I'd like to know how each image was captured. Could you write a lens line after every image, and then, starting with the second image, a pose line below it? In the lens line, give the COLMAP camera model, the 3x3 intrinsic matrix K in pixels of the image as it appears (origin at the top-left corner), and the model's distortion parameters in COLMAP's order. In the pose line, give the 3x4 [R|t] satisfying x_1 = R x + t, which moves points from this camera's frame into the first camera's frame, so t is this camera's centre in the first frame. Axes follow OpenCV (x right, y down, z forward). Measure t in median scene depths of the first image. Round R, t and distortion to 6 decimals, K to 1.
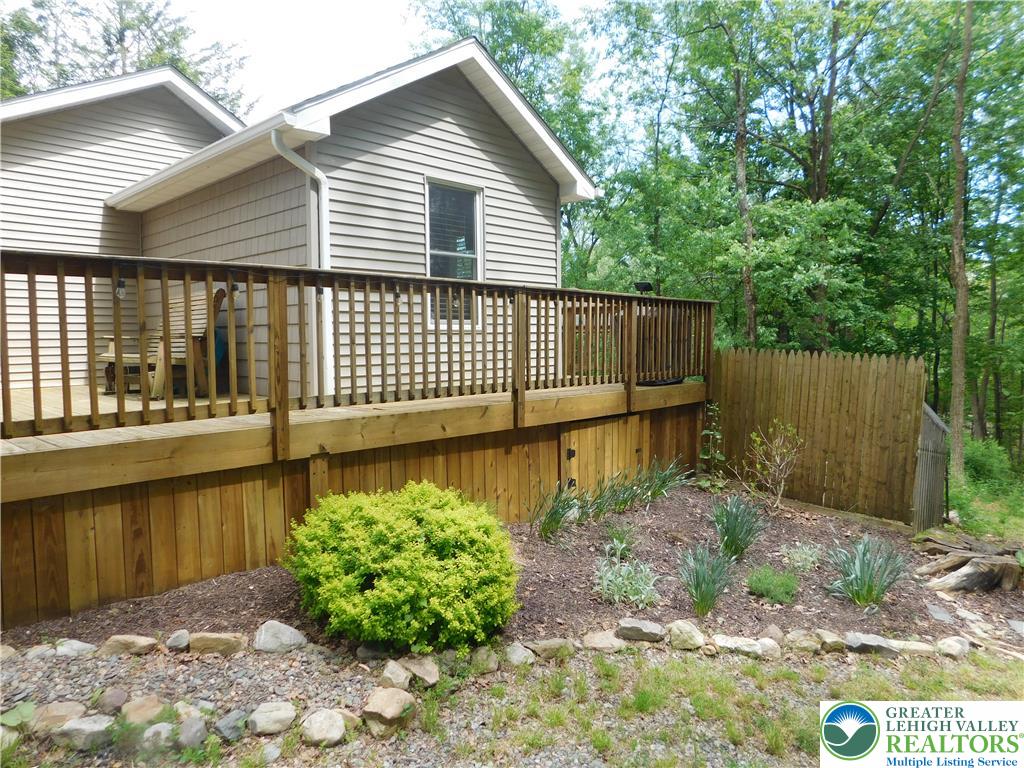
lens RADIAL K [[681.9, 0, 507.5], [0, 681.9, 386.3], [0, 0, 1]] dist [-0.070085, 0.055907]
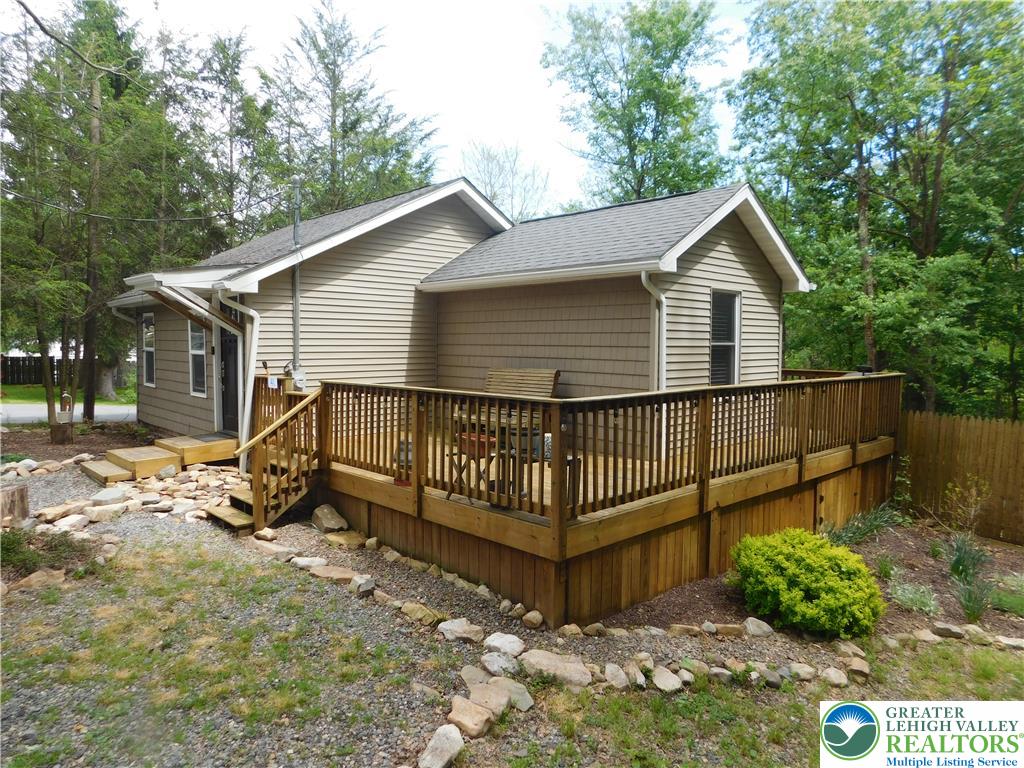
lens RADIAL K [[681.9, 0, 510.8], [0, 681.9, 381.5], [0, 0, 1]] dist [-0.070085, 0.055907]
pose [[0.998280, 0.016066, -0.056381, -0.502208], [-0.016971, 0.999734, -0.015606, -0.113215], [0.056116, 0.016536, 0.998287, -0.401387]]
